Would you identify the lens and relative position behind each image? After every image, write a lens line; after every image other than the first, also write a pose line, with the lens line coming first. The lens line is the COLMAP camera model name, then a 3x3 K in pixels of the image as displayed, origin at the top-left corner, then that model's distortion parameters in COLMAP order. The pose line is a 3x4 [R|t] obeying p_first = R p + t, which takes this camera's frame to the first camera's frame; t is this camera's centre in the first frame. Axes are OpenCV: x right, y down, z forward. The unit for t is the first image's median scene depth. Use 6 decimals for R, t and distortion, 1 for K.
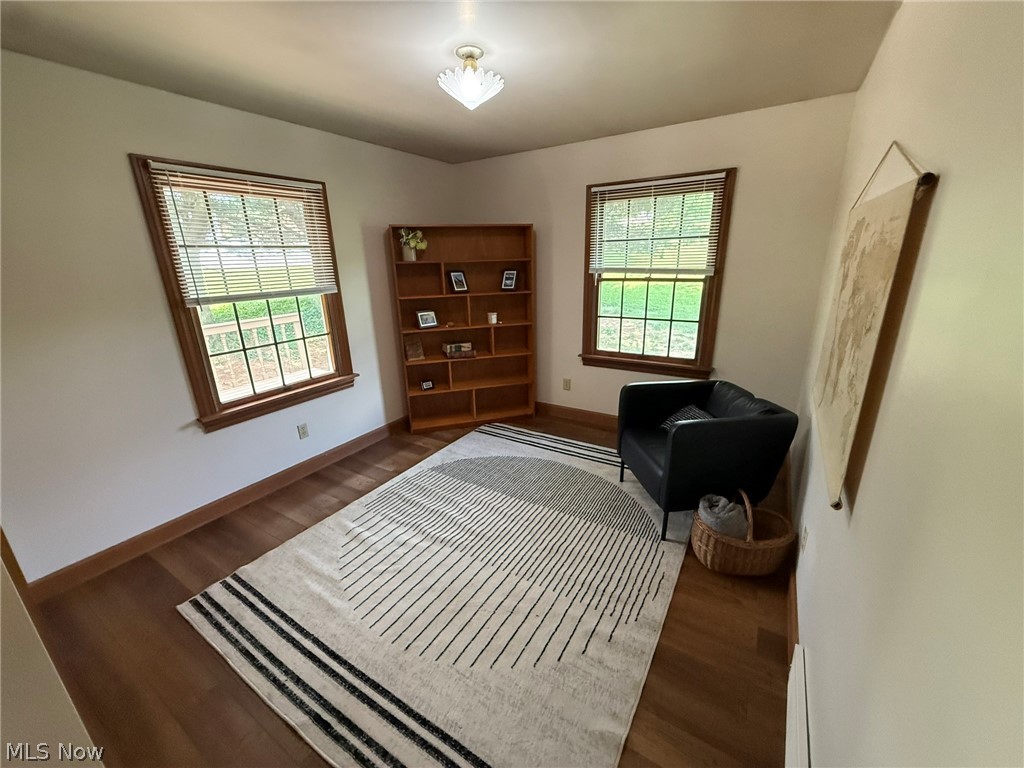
lens RADIAL K [[406.6, 0, 511.9], [0, 406.6, 381.7], [0, 0, 1]] dist [-0.000548, -0.000125]
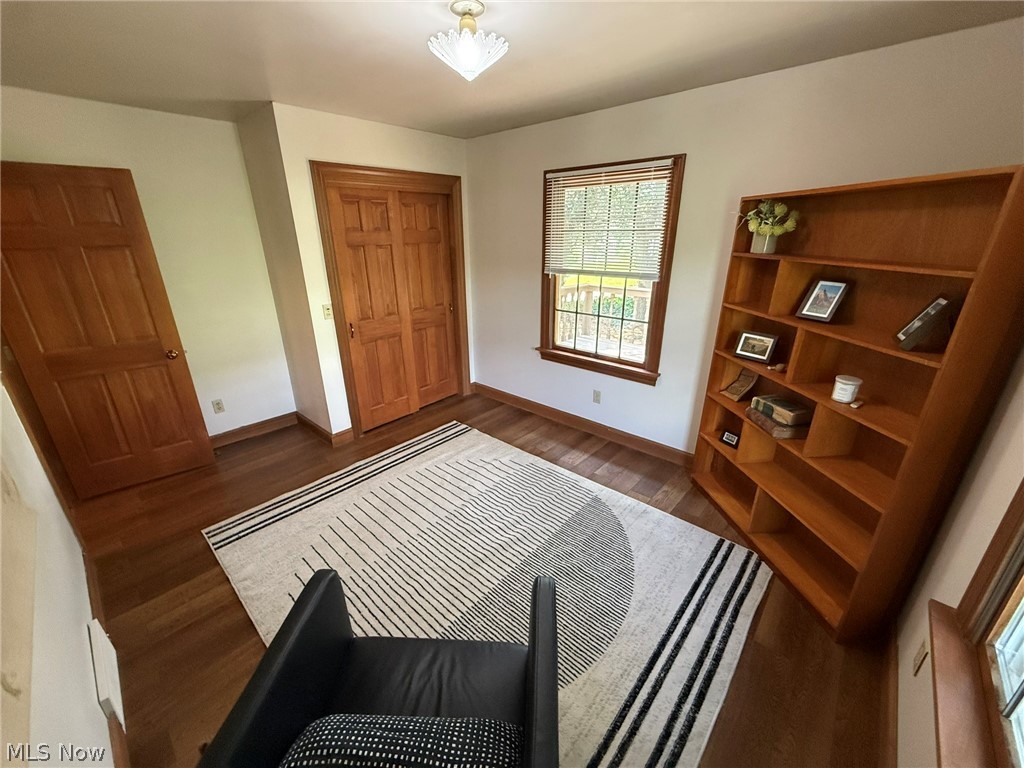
lens RADIAL K [[406.6, 0, 511.3], [0, 406.6, 385.2], [0, 0, 1]] dist [-0.000548, -0.000125]
pose [[-0.170896, 0.378482, -0.909696, 0.582279], [-0.280548, 0.866367, 0.413159, -0.329442], [0.944504, 0.325821, -0.041877, 0.877679]]
